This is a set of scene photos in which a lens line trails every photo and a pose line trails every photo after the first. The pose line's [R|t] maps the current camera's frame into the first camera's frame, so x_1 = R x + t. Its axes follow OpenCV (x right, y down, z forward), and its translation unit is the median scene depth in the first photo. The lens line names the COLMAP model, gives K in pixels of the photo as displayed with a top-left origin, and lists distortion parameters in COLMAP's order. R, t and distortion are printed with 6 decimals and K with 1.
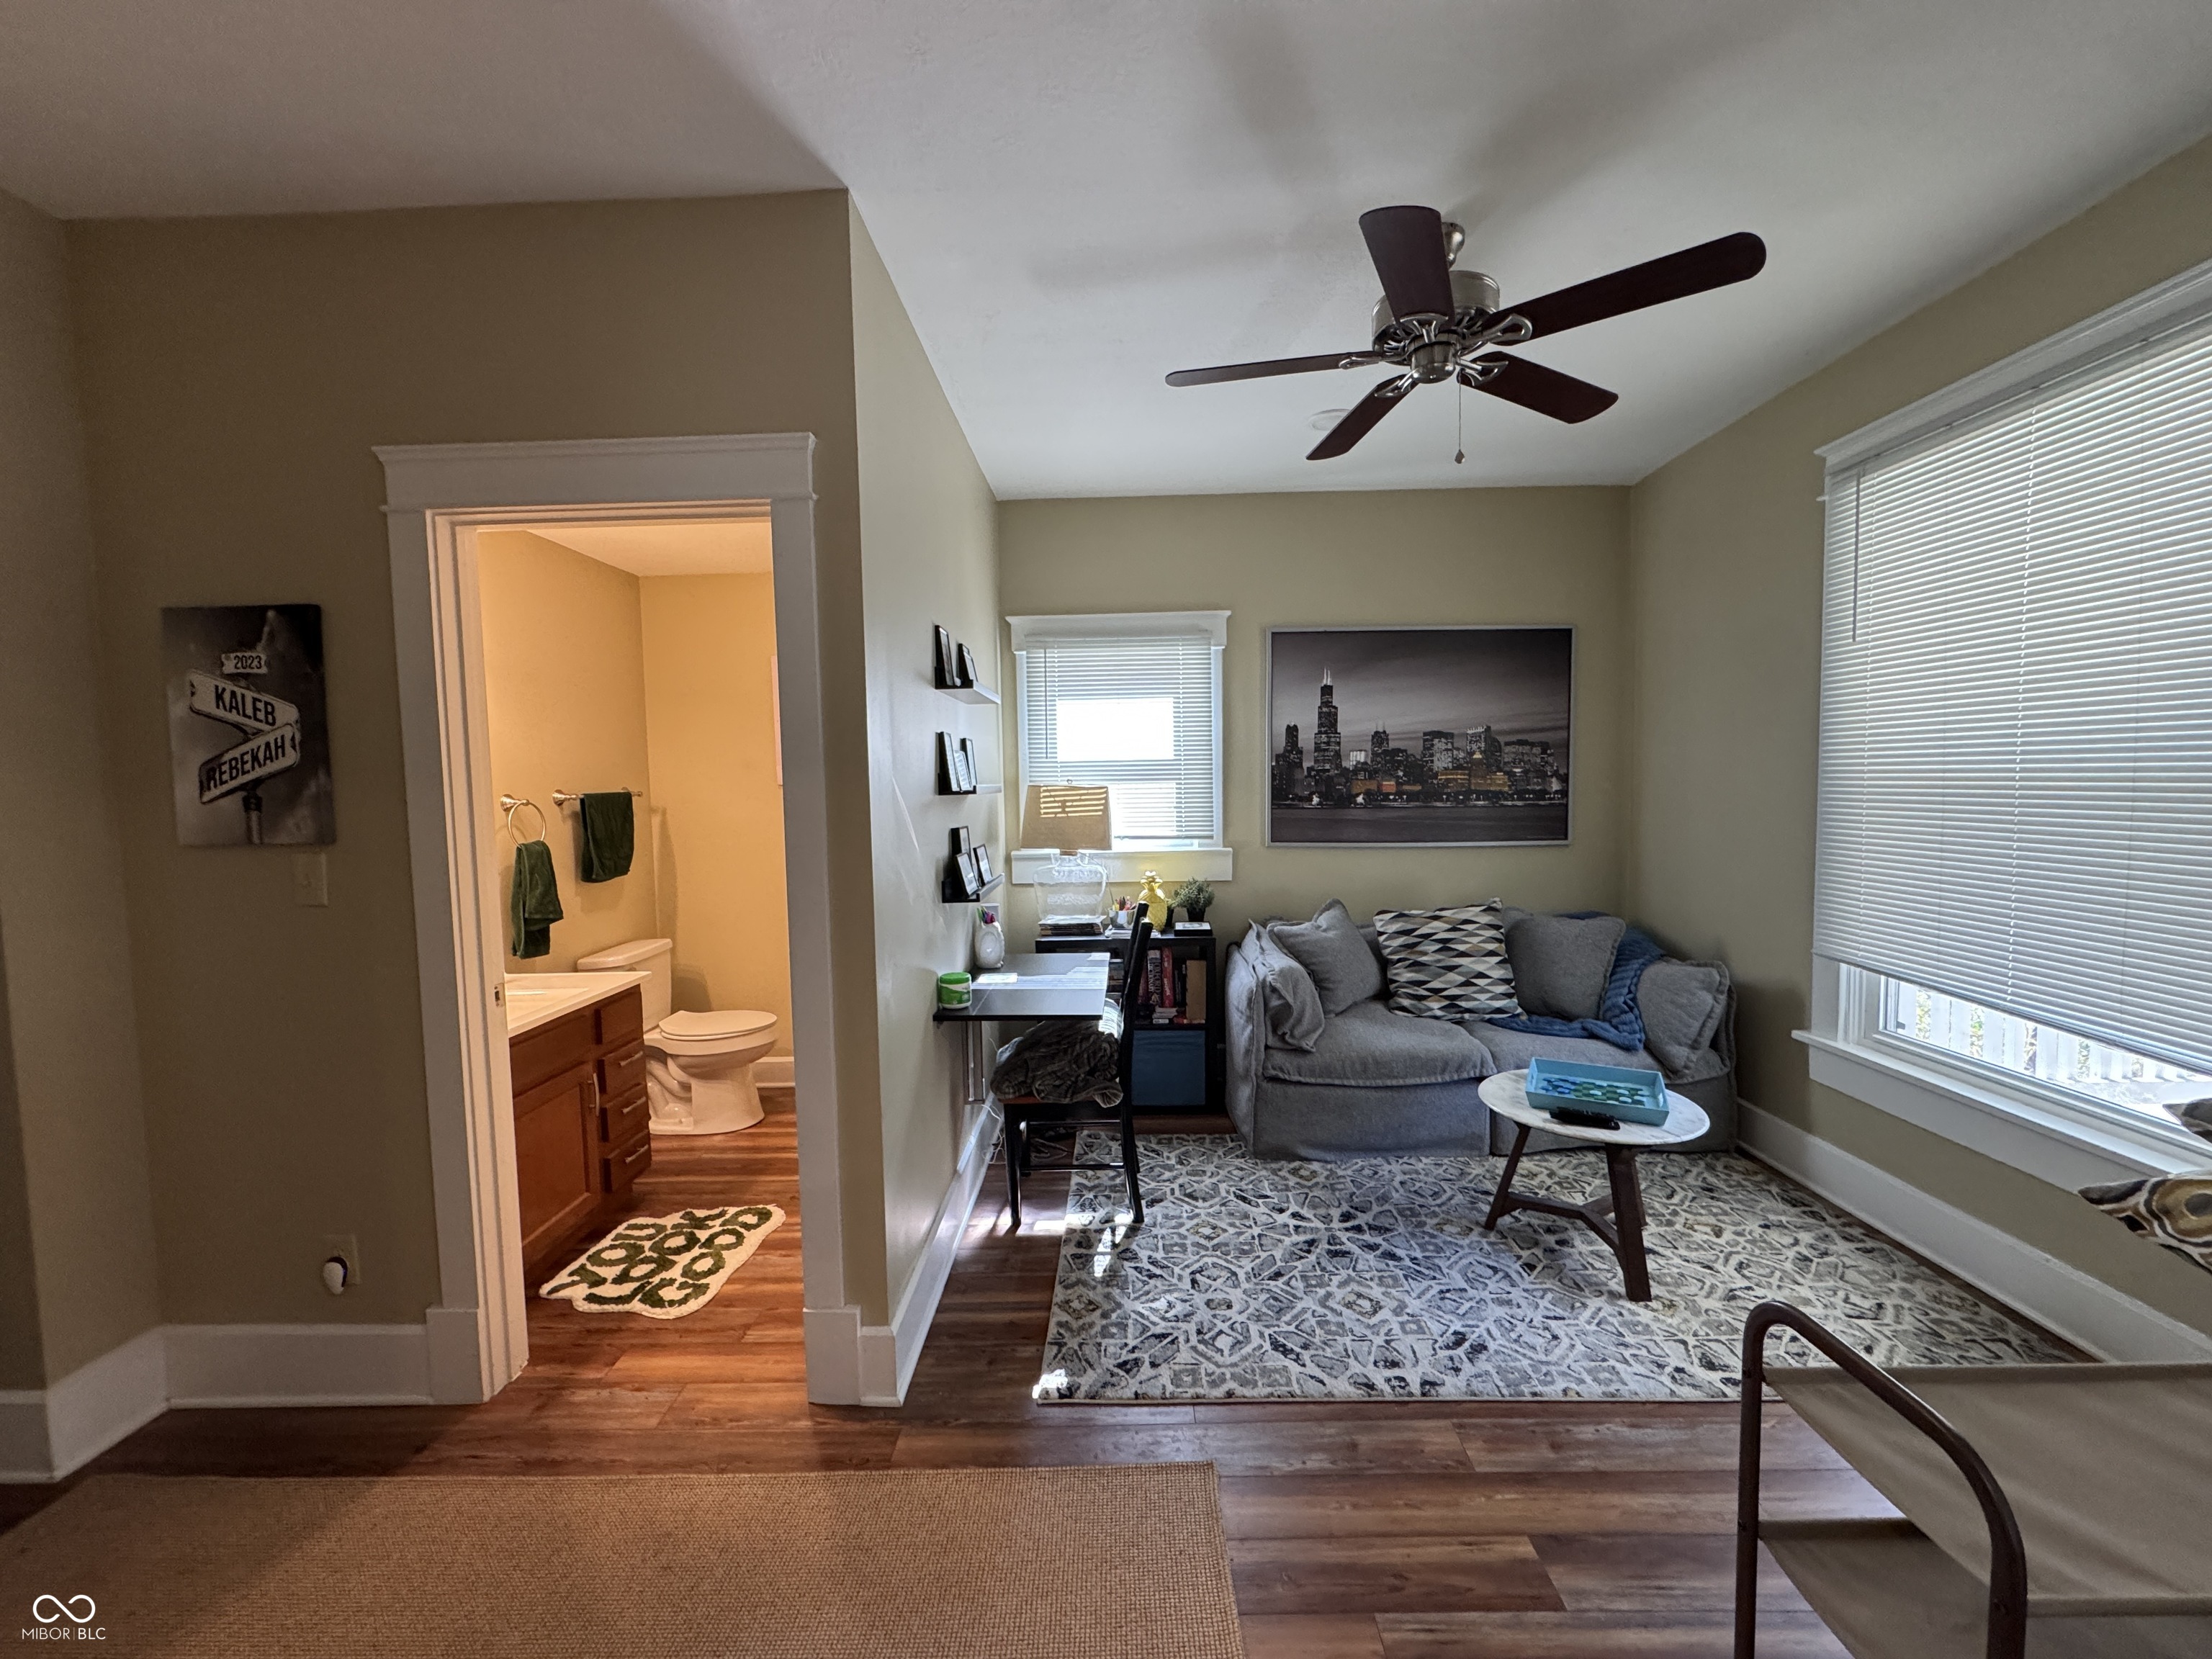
lens RADIAL K [[879.2, 0, 1105.7], [0, 879.2, 839.2], [0, 0, 1]] dist [-0.001076, 0.000144]
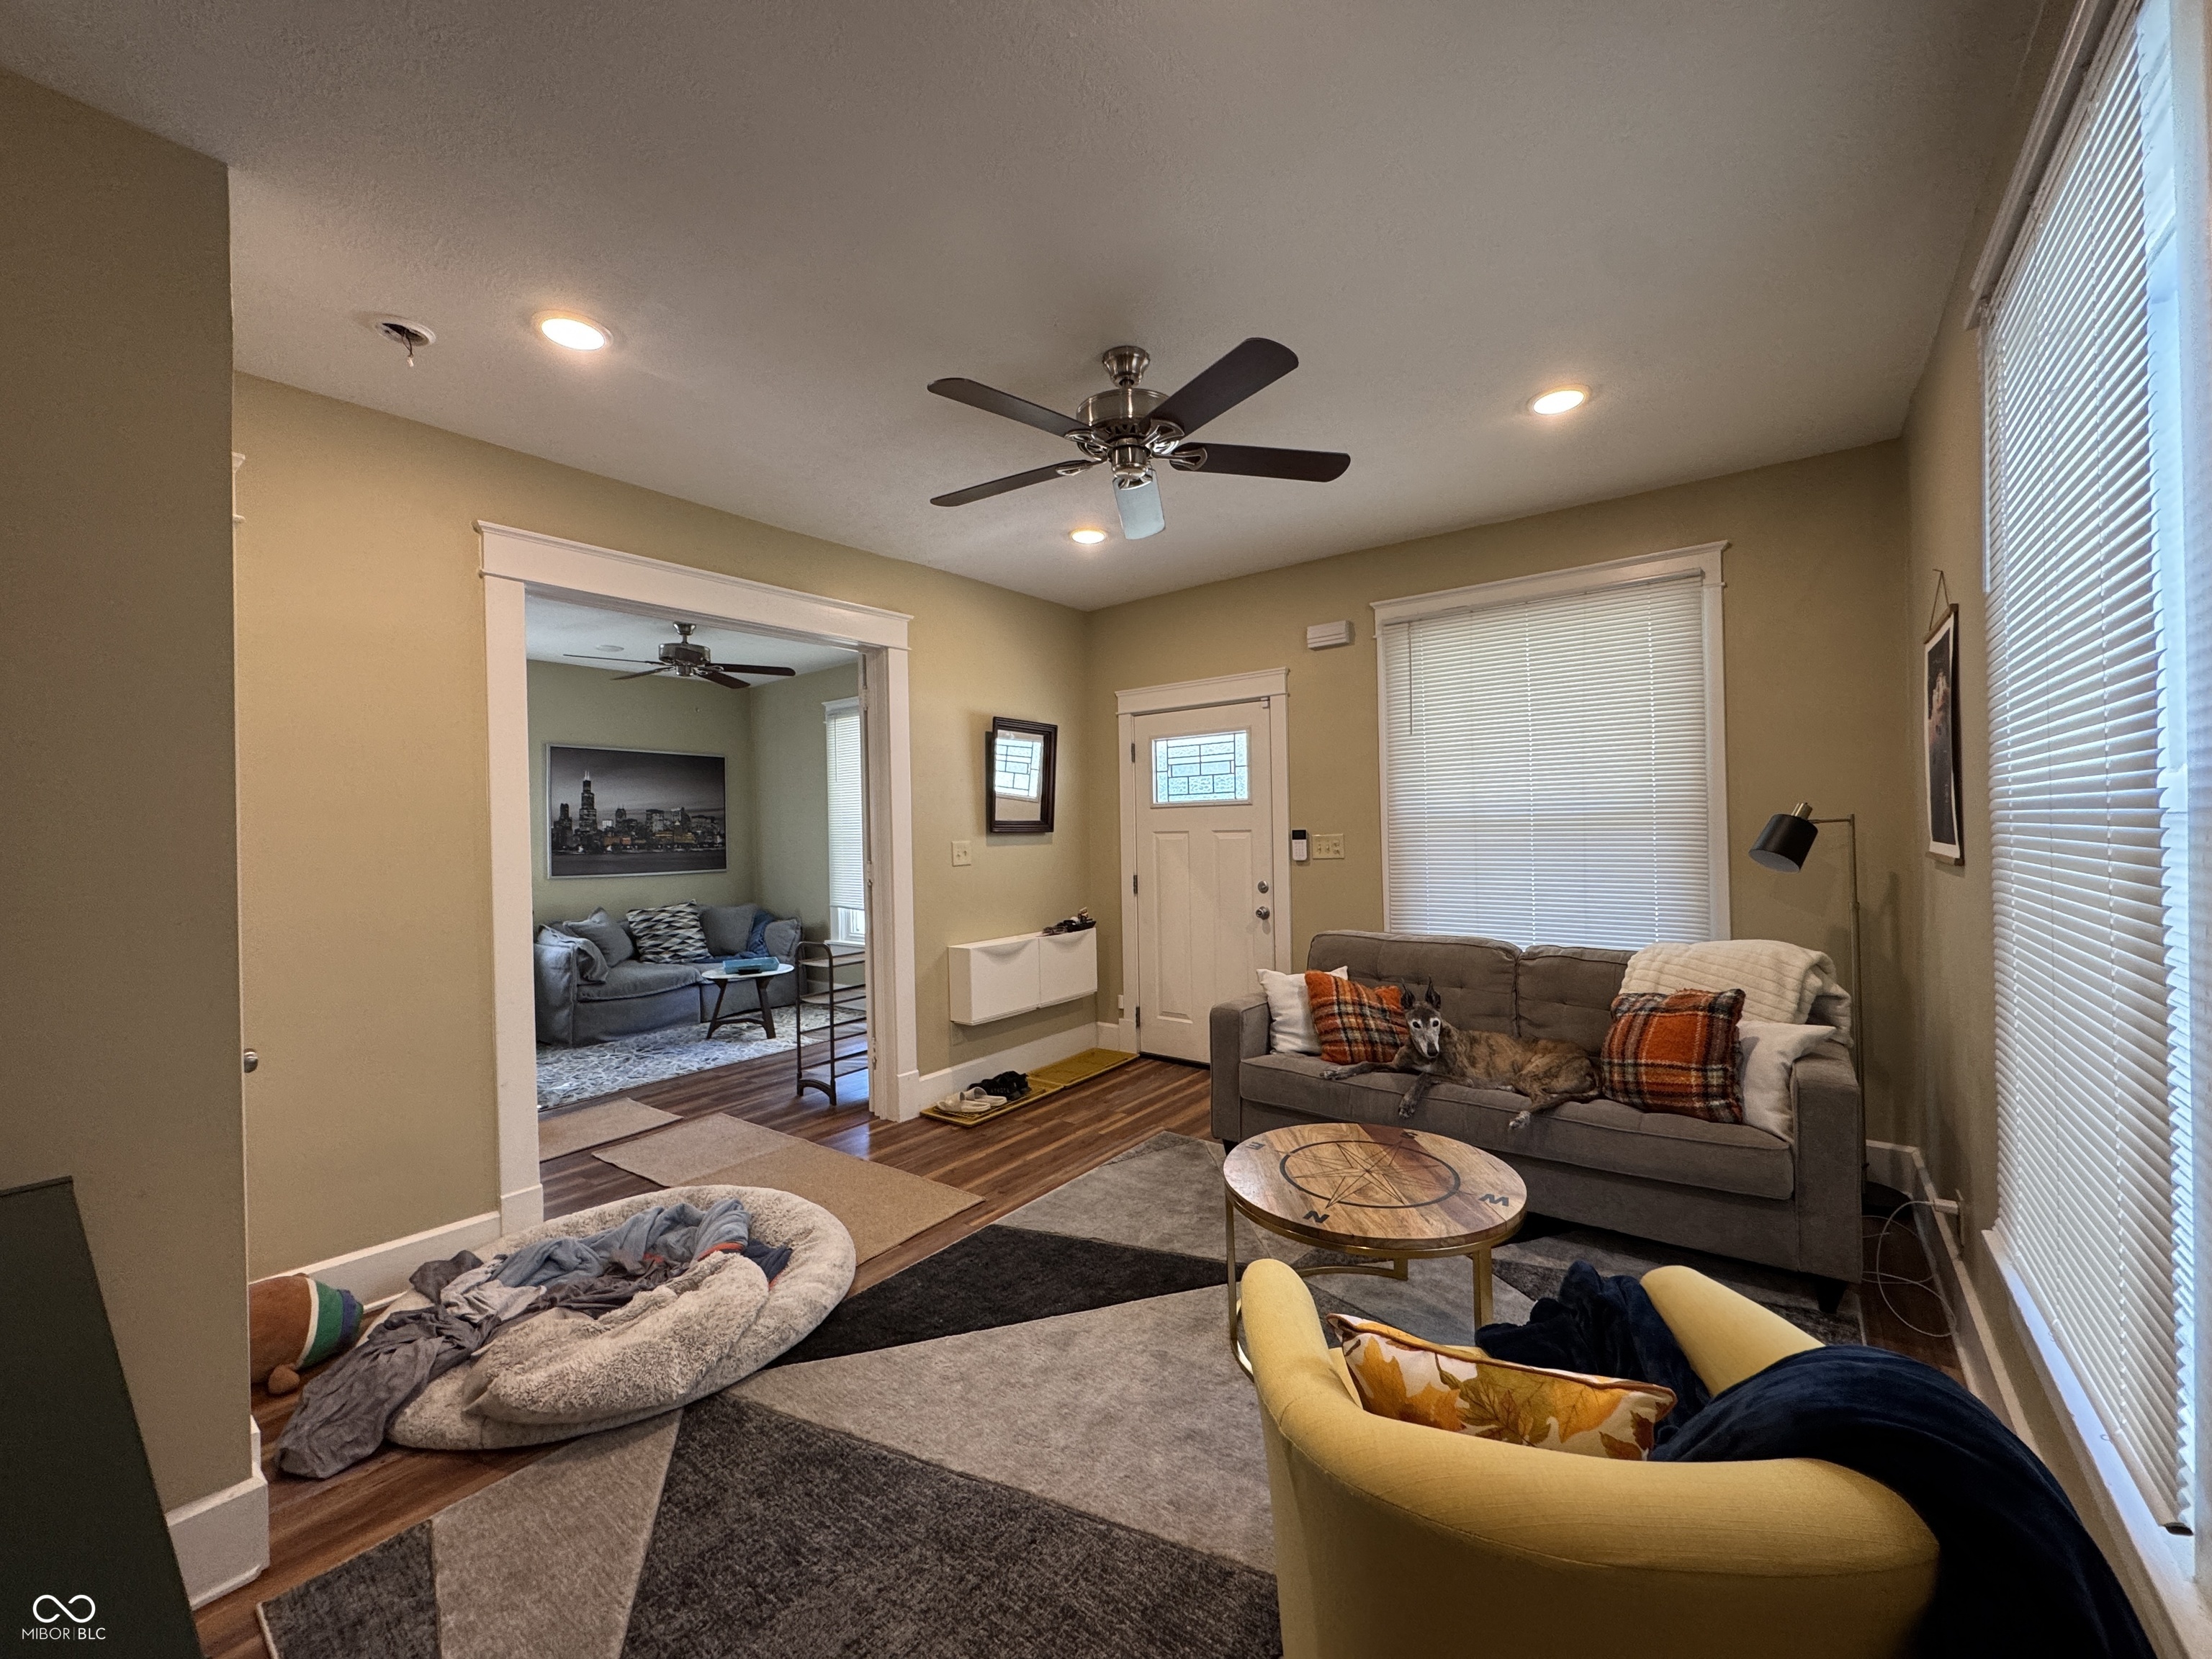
lens RADIAL K [[879.2, 0, 1105.7], [0, 879.2, 839.2], [0, 0, 1]] dist [-0.001076, 0.000144]
pose [[0.597792, -0.002825, 0.801646, -0.548126], [0.059112, 0.997427, -0.040566, 0.068574], [-0.799469, 0.071637, 0.596421, -0.856845]]
